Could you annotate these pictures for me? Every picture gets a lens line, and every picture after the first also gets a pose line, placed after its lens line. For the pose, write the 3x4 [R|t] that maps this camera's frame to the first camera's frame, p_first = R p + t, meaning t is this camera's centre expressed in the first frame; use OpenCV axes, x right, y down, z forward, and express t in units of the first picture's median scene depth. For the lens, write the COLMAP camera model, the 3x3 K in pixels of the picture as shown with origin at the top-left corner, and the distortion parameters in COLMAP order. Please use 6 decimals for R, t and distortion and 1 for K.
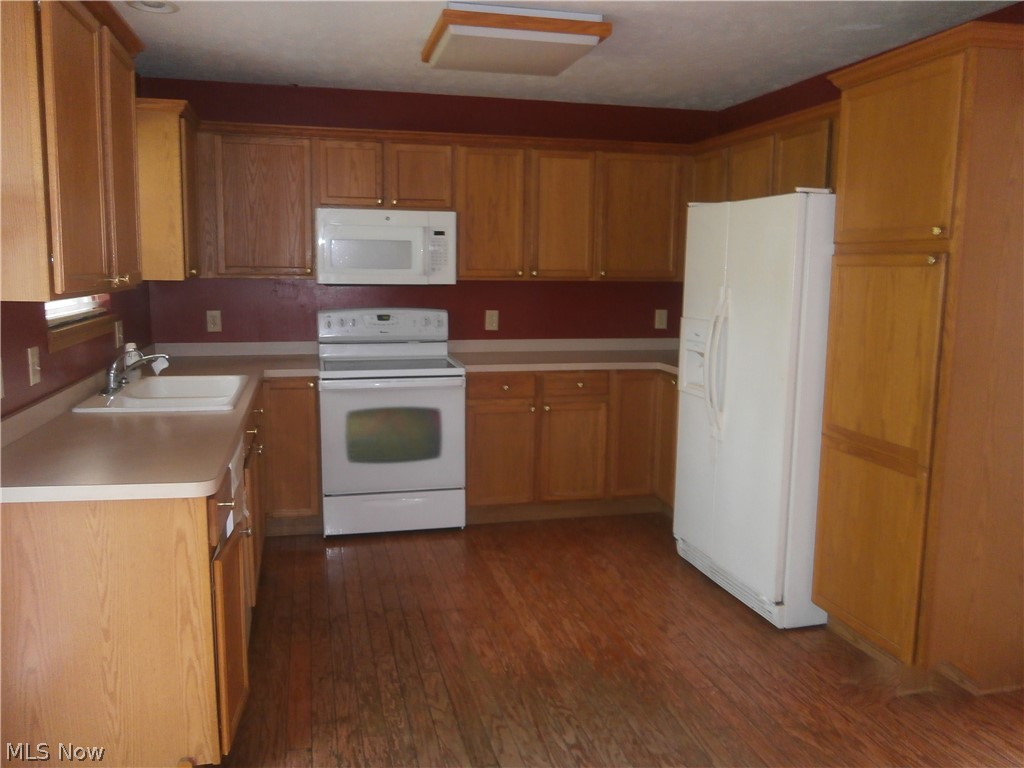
lens RADIAL K [[801.4, 0, 512.0], [0, 801.4, 384.0], [0, 0, 1]] dist [-0.007740, 0.008997]
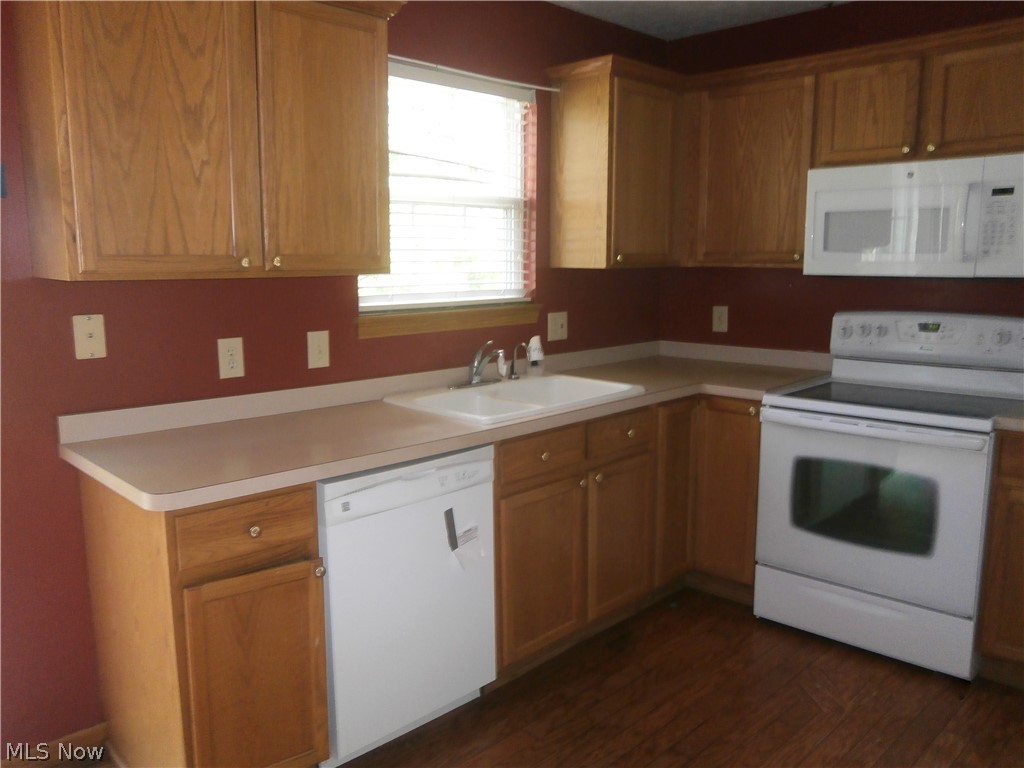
lens RADIAL K [[803.9, 0, 513.9], [0, 803.9, 399.7], [0, 0, 1]] dist [-0.068694, 0.040898]
pose [[0.527562, 0.131660, -0.839252, 0.237202], [-0.110250, 0.990173, 0.086031, -0.045781], [0.842332, 0.047141, 0.536893, 0.397059]]
